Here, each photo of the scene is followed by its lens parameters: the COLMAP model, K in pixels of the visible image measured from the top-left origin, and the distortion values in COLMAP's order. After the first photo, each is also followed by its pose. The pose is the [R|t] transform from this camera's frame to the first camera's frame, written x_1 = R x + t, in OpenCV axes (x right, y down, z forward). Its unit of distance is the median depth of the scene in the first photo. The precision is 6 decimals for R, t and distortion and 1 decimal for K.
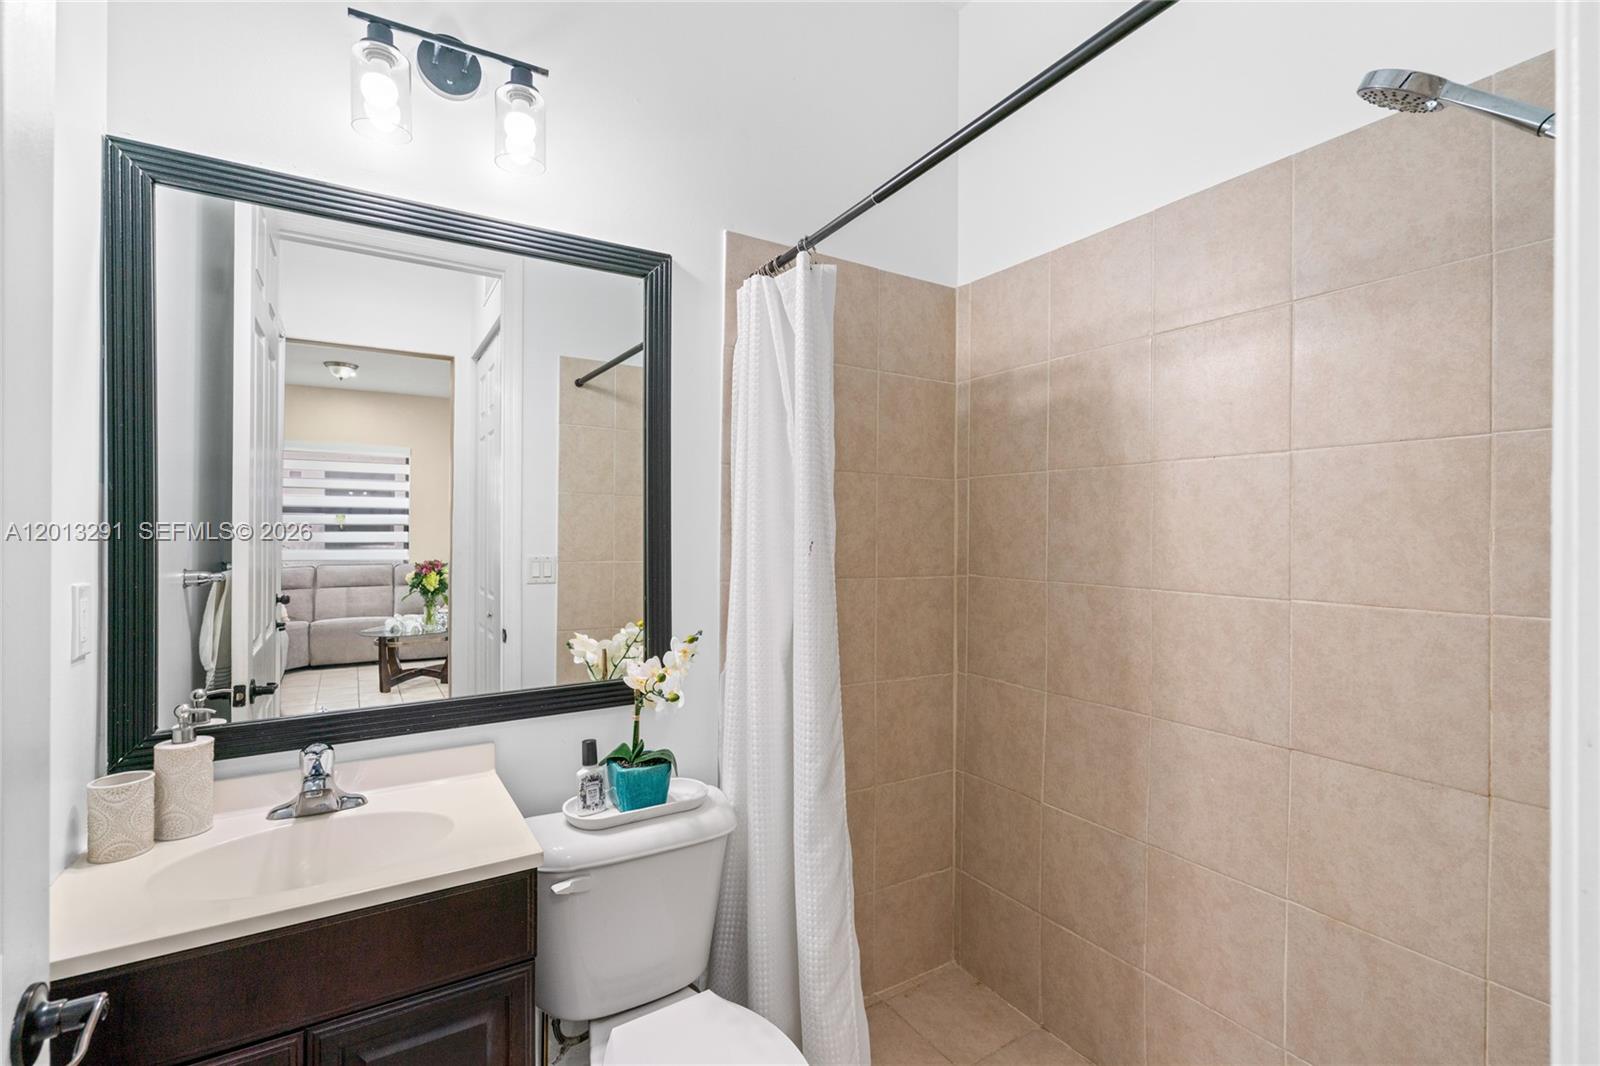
lens RADIAL K [[726.4, 0, 805.9], [0, 726.4, 534.2], [0, 0, 1]] dist [-0.005742, 0.002968]
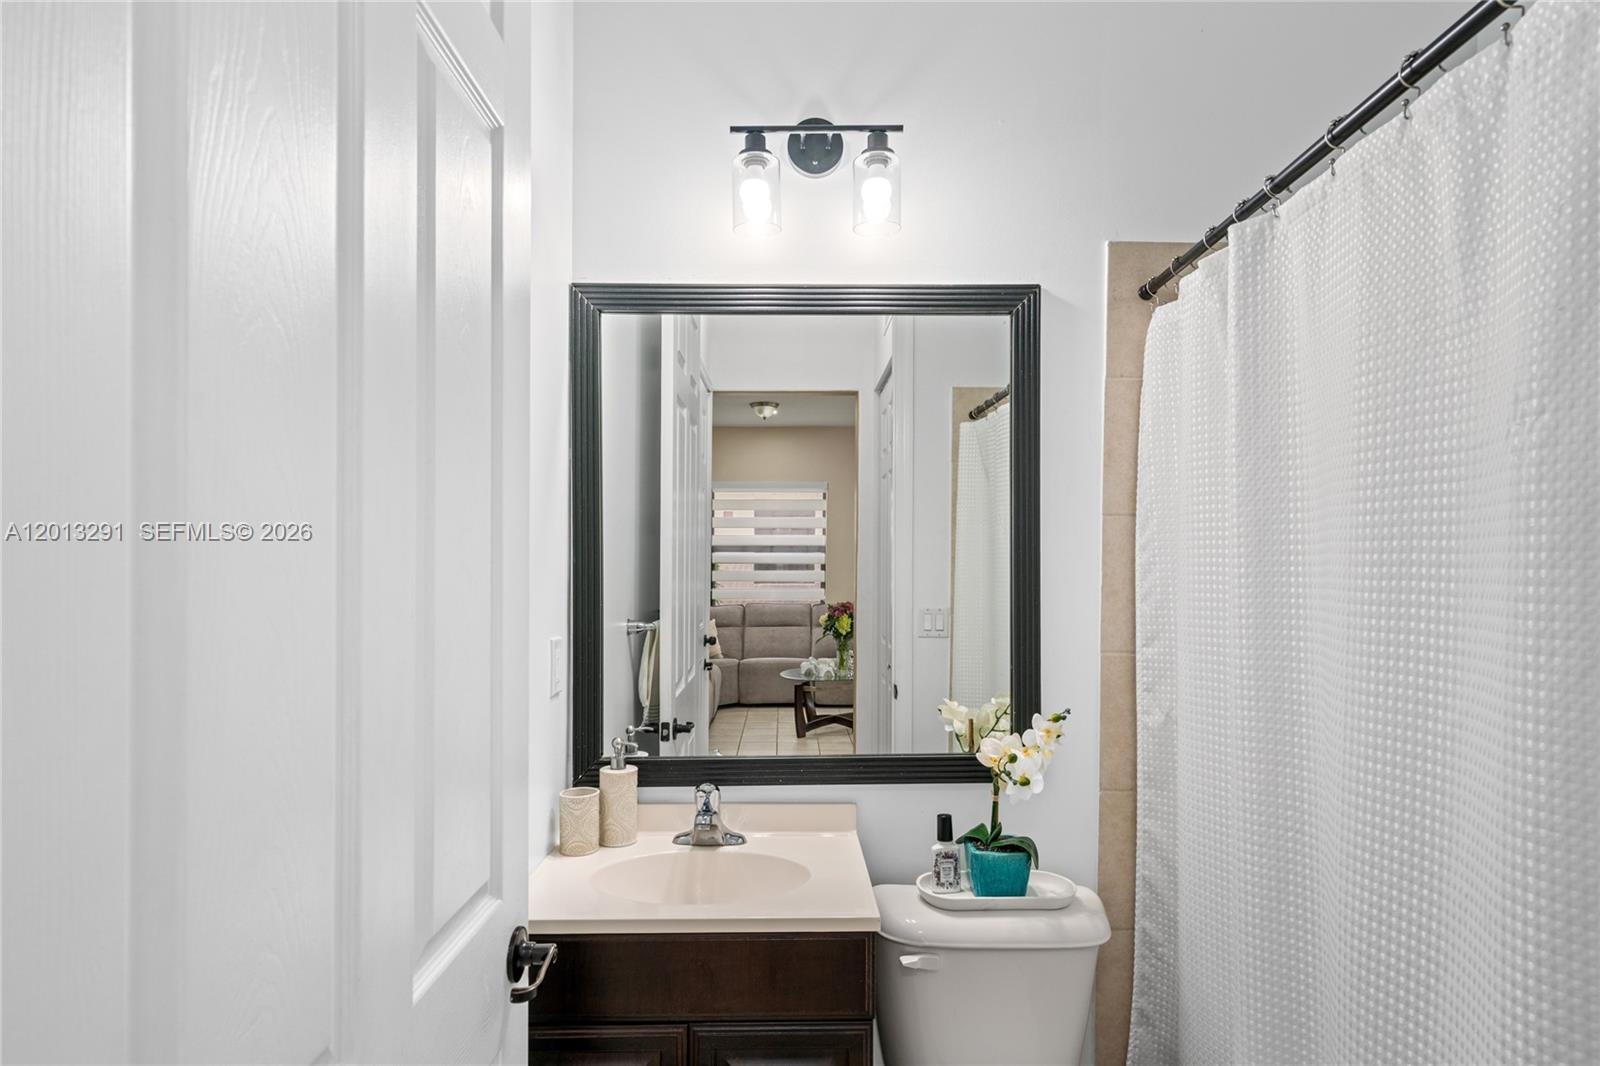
lens RADIAL K [[884.8, 0, 796.6], [0, 884.8, 566.3], [0, 0, 1]] dist [-0.000195, 0.000388]
pose [[0.855266, -0.001245, -0.518187, 0.139032], [0.000697, 0.999999, -0.001251, -0.042157], [0.518188, 0.000708, 0.855266, -0.097243]]
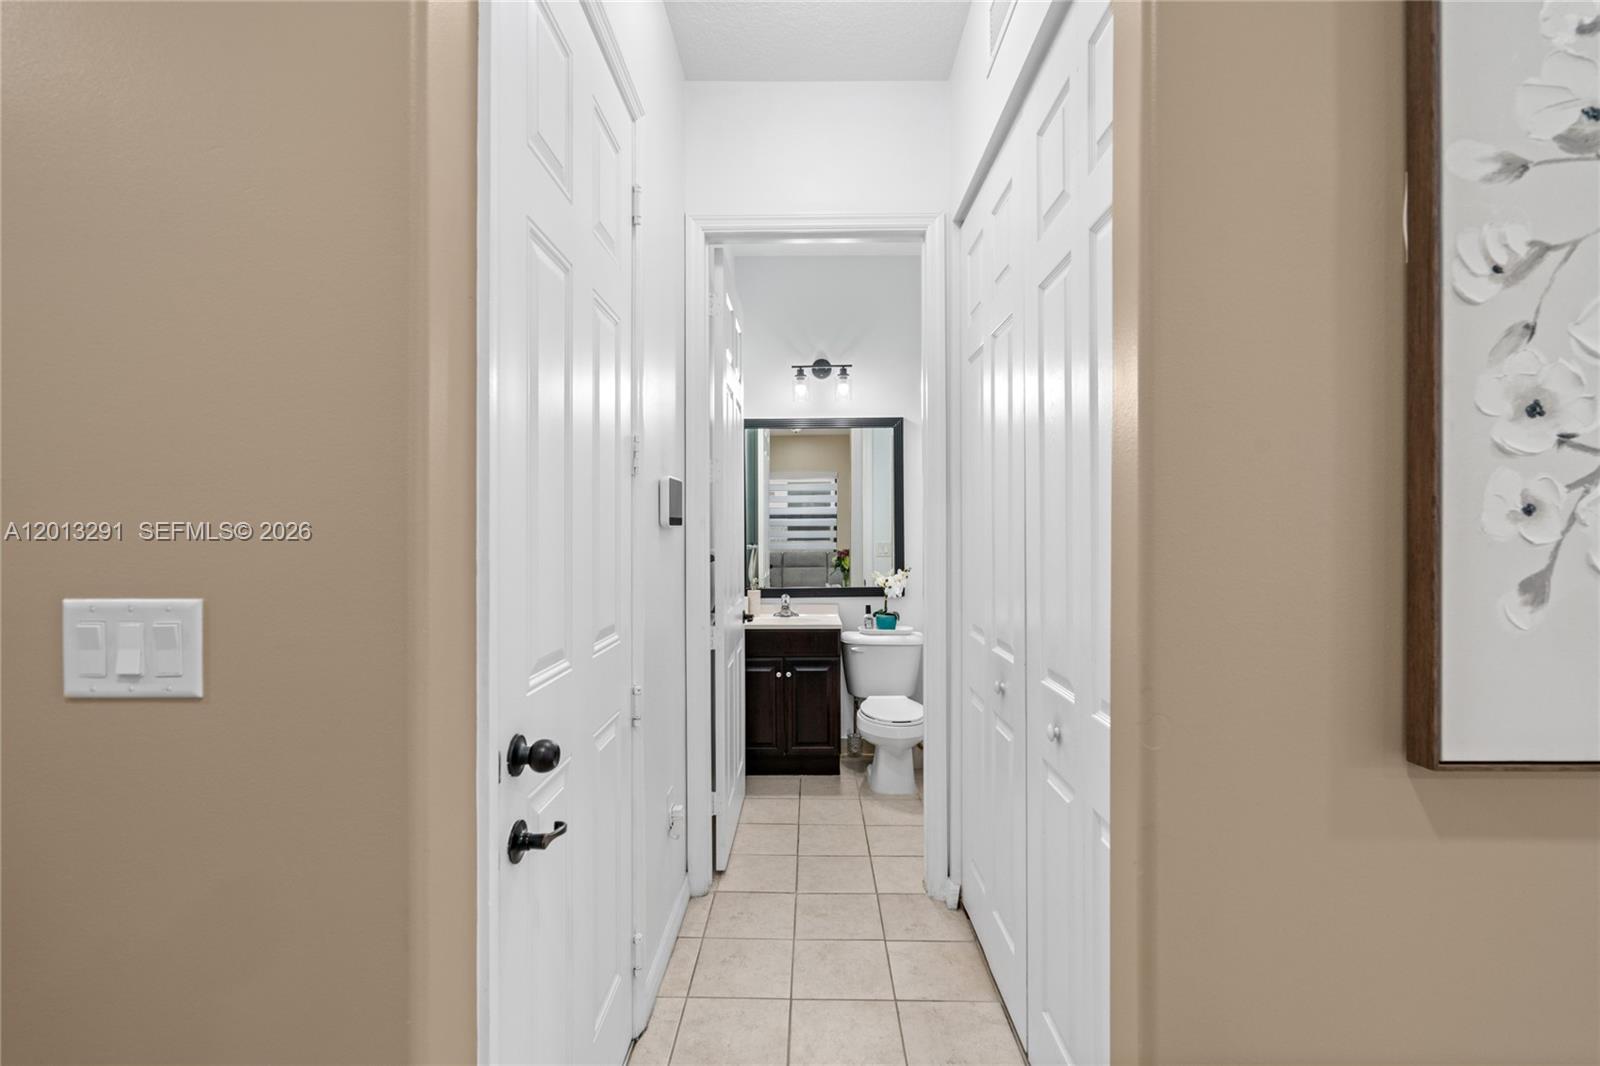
lens RADIAL K [[726.4, 0, 803.7], [0, 726.4, 530.6], [0, 0, 1]] dist [-0.005742, 0.002968]
pose [[0.844838, -0.008157, -0.534960, 0.978568], [0.007237, 0.999967, -0.003819, 0.010799], [0.534974, -0.000645, 0.844868, -1.468940]]
